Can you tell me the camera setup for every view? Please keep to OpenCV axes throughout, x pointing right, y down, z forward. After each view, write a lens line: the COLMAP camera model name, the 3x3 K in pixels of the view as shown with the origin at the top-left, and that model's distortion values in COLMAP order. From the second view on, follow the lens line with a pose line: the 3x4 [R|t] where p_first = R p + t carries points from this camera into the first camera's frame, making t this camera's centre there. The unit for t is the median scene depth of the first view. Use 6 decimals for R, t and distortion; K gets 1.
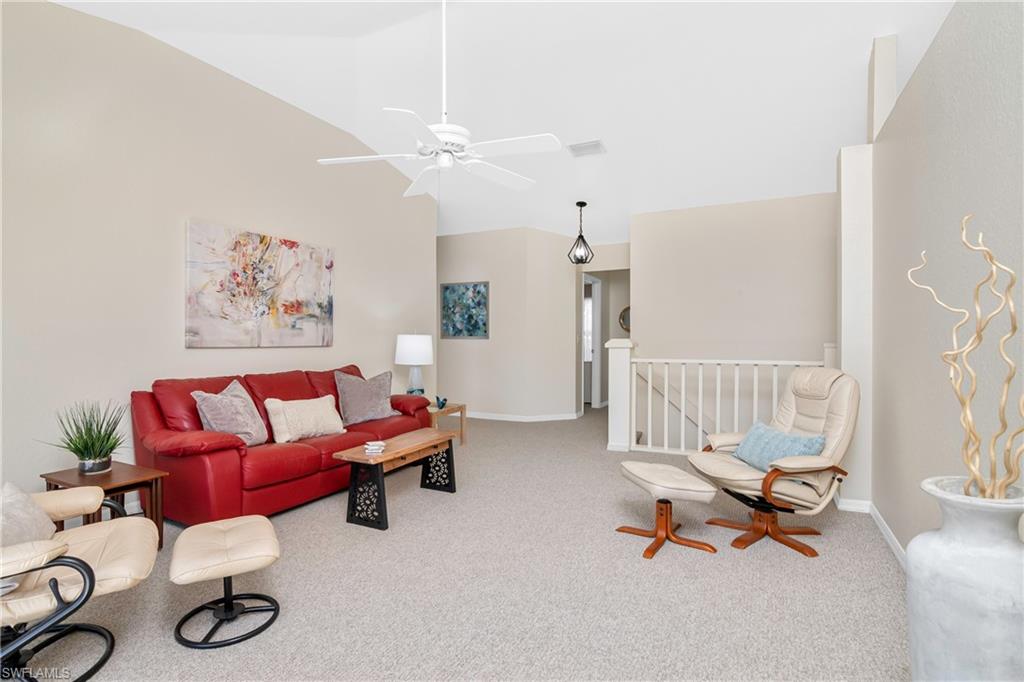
lens RADIAL K [[503.6, 0, 506.7], [0, 503.6, 340.4], [0, 0, 1]] dist [-0.033091, -0.000656]
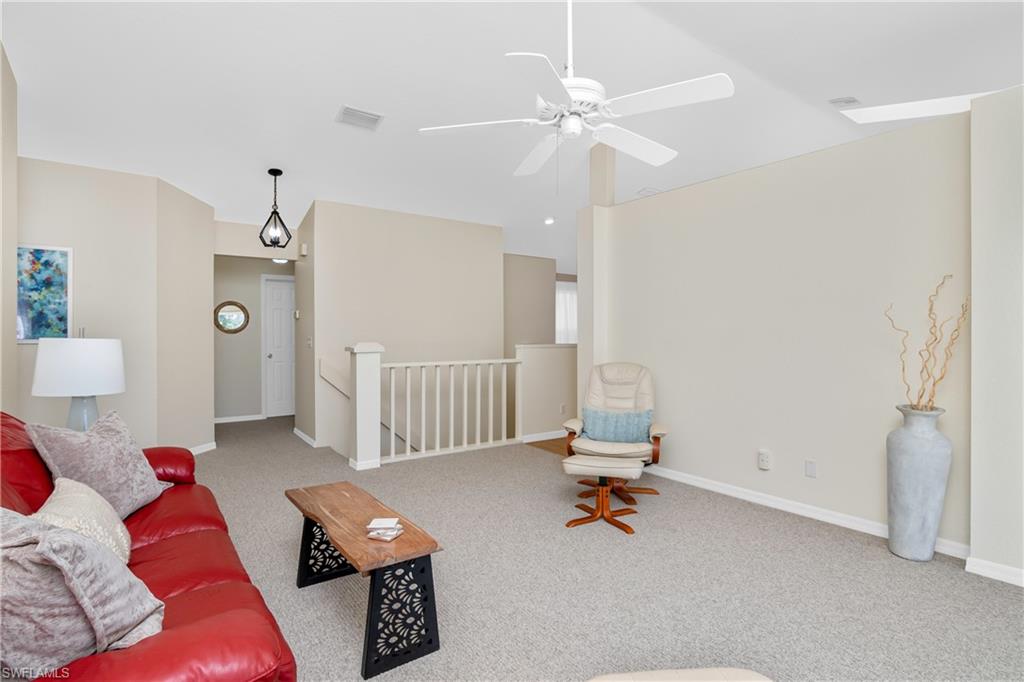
lens RADIAL K [[503.6, 0, 506.7], [0, 503.6, 340.4], [0, 0, 1]] dist [-0.033091, -0.000656]
pose [[0.446063, -0.004685, 0.894989, -0.425710], [0.003831, 0.999987, 0.003325, -0.008430], [-0.894994, 0.001945, 0.446075, 0.352414]]
